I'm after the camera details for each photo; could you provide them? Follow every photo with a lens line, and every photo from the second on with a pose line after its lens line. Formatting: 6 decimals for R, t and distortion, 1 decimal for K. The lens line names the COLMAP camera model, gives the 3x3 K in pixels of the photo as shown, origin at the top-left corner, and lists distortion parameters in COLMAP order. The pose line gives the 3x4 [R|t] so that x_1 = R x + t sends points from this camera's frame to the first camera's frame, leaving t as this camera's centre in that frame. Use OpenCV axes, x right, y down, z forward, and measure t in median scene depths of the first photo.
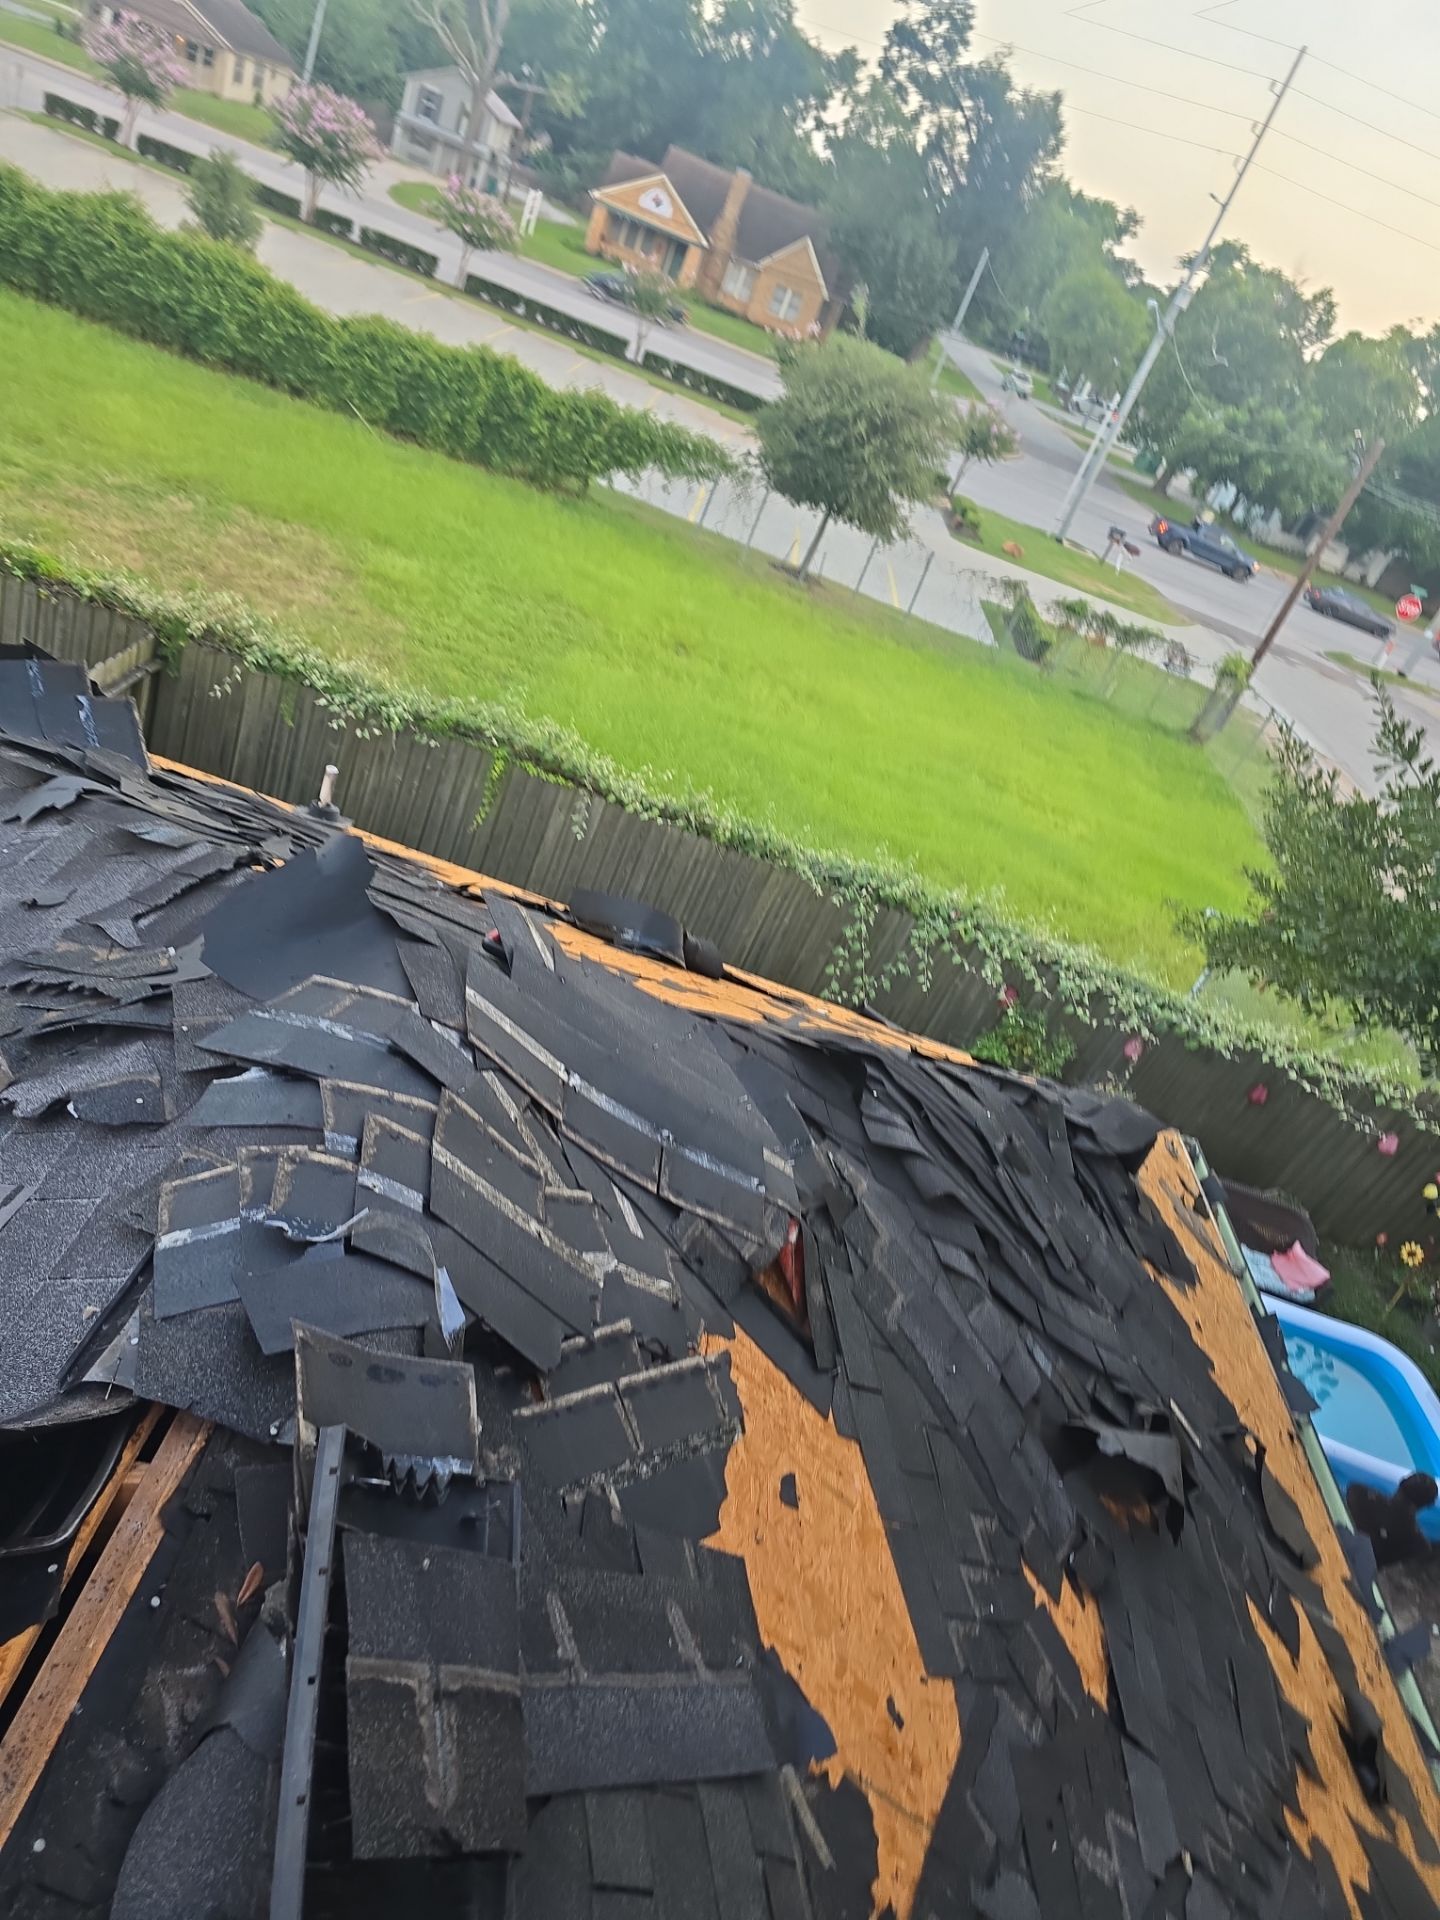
lens RADIAL K [[1309.0, 0, 709.4], [0, 1309.0, 983.3], [0, 0, 1]] dist [0.053349, -0.042493]
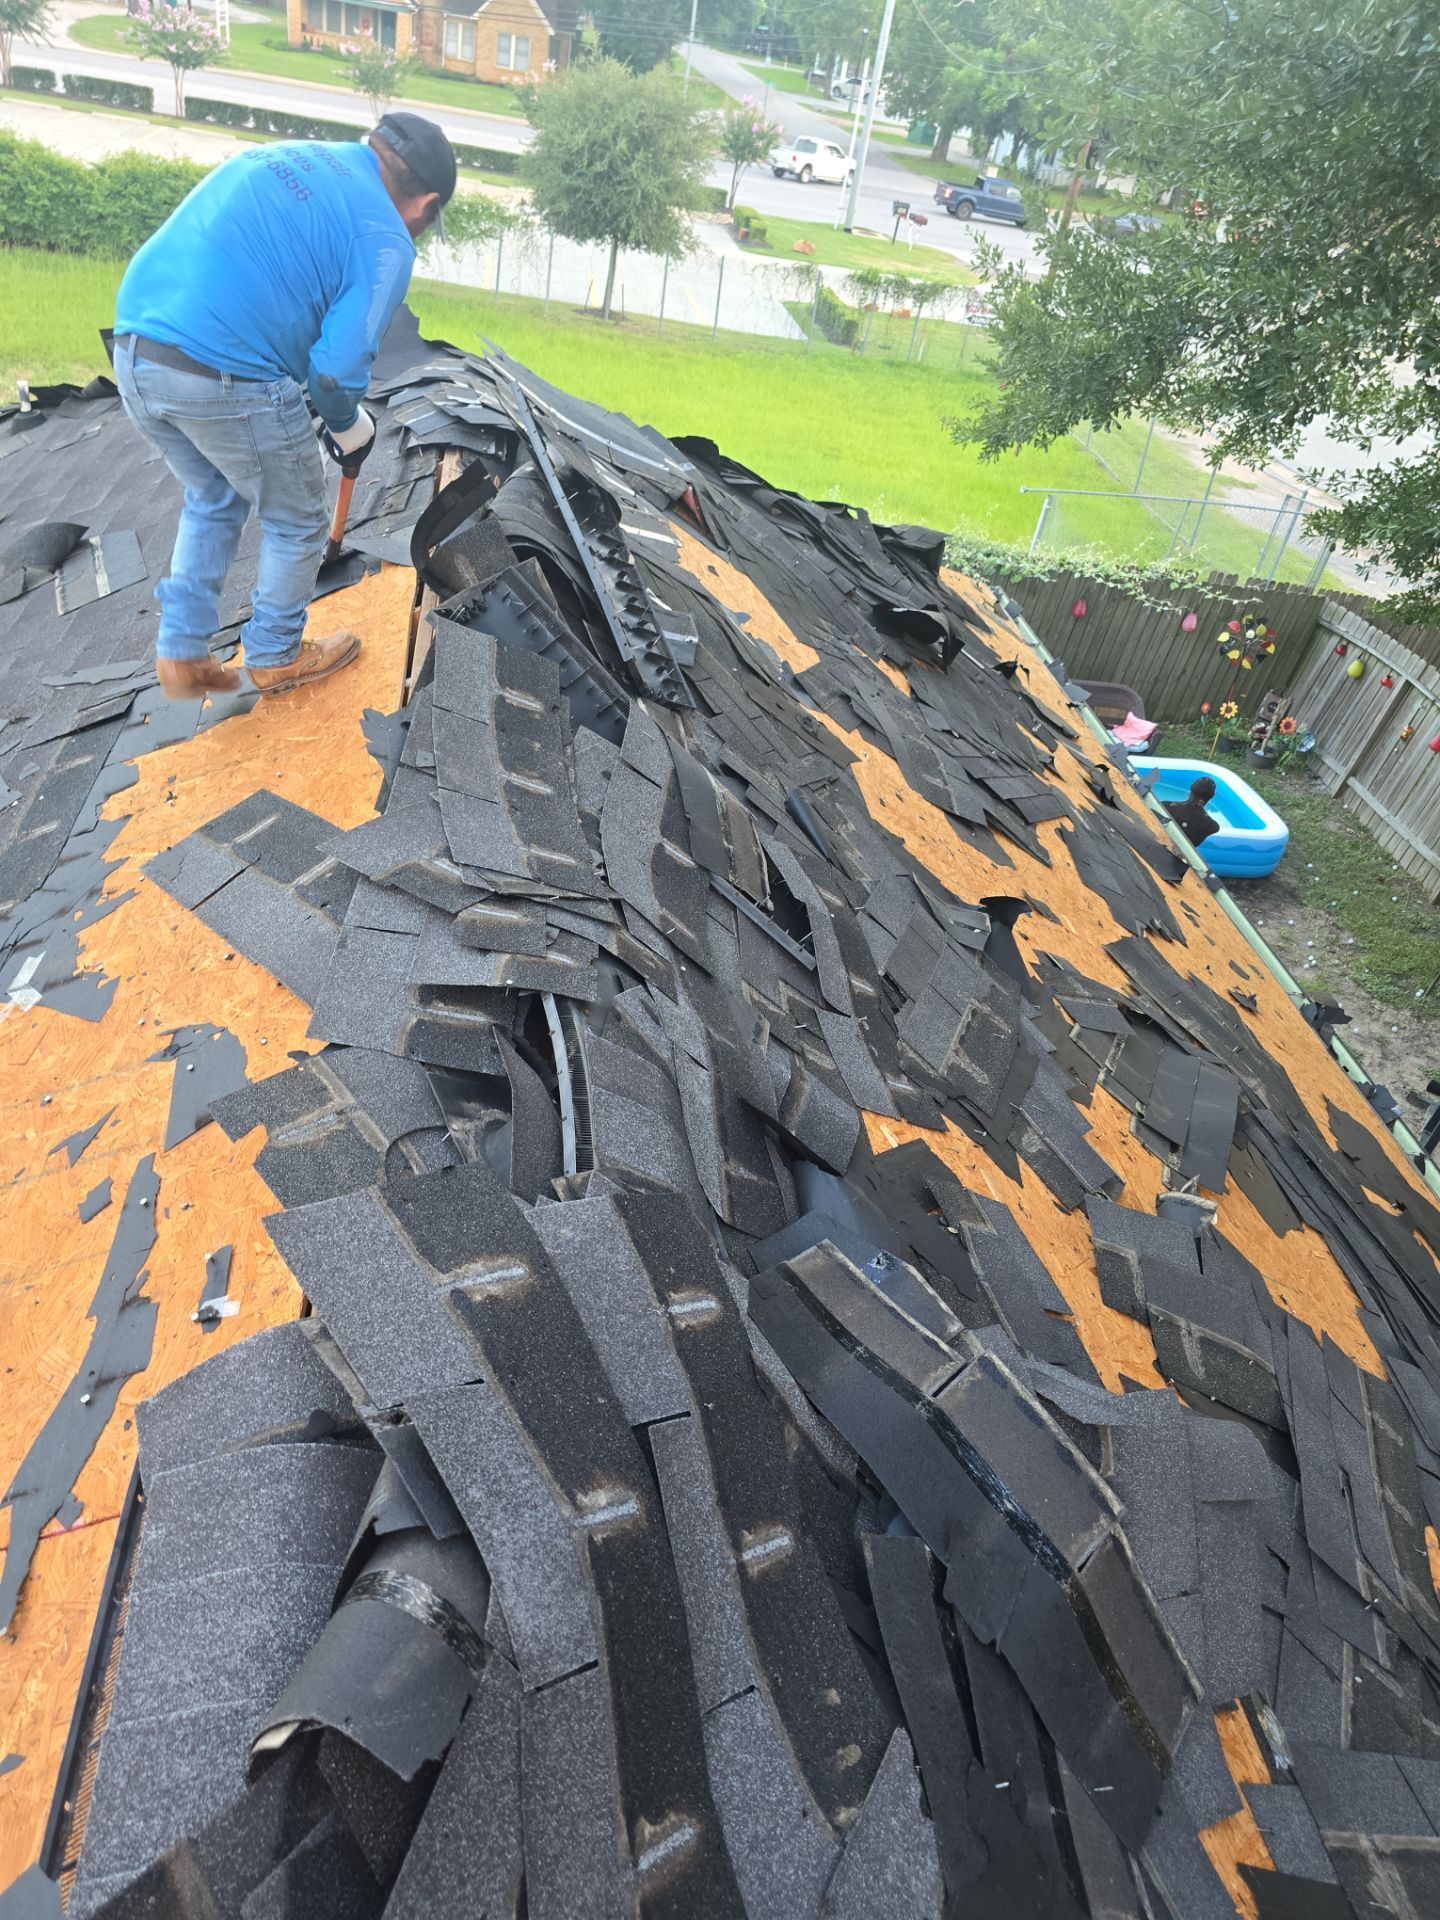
lens RADIAL K [[1309.0, 0, 709.4], [0, 1309.0, 983.3], [0, 0, 1]] dist [0.053349, -0.042493]
pose [[0.963340, -0.267438, 0.021269, -0.013600], [0.261843, 0.954524, 0.142553, 0.060158], [-0.058426, -0.131758, 0.989559, -0.094350]]
